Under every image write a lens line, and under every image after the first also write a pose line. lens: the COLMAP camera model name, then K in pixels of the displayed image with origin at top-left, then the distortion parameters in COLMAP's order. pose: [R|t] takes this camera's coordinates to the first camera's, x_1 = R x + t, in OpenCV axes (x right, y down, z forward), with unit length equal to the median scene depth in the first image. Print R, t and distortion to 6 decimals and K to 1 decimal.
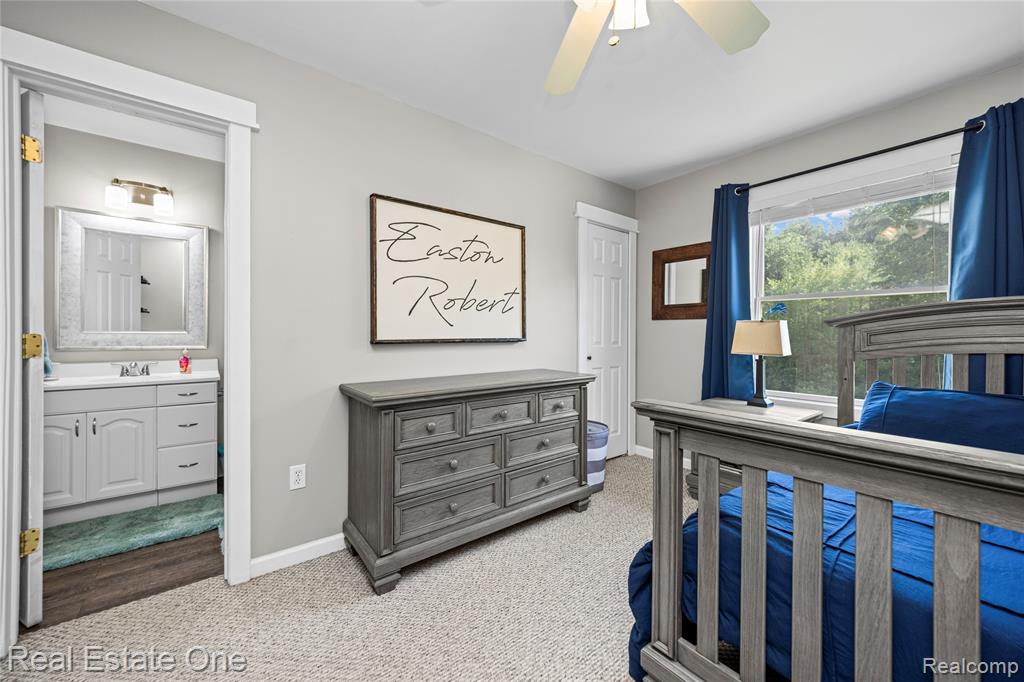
lens RADIAL K [[383.5, 0, 512.0], [0, 383.5, 341.0], [0, 0, 1]] dist [-0.000077, -0.000119]
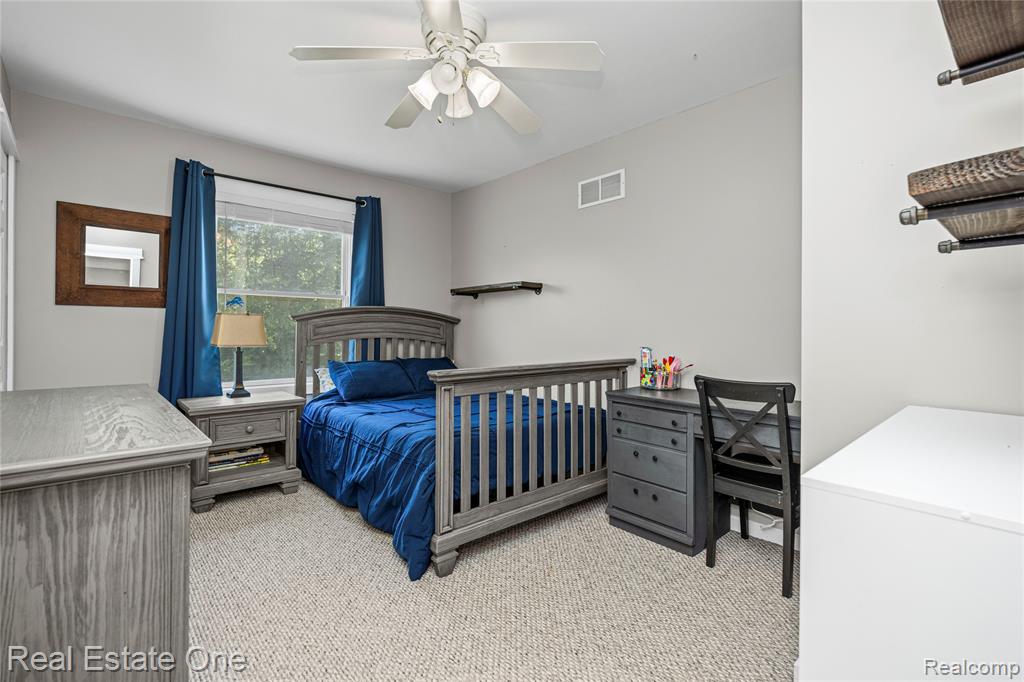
lens RADIAL K [[465.5, 0, 515.0], [0, 465.5, 323.1], [0, 0, 1]] dist [0.000586, -0.000192]
pose [[-0.057561, 0.004763, 0.998331, -0.798391], [0.011839, 0.999922, -0.004088, -0.016929], [-0.998272, 0.011584, -0.057612, 0.431988]]
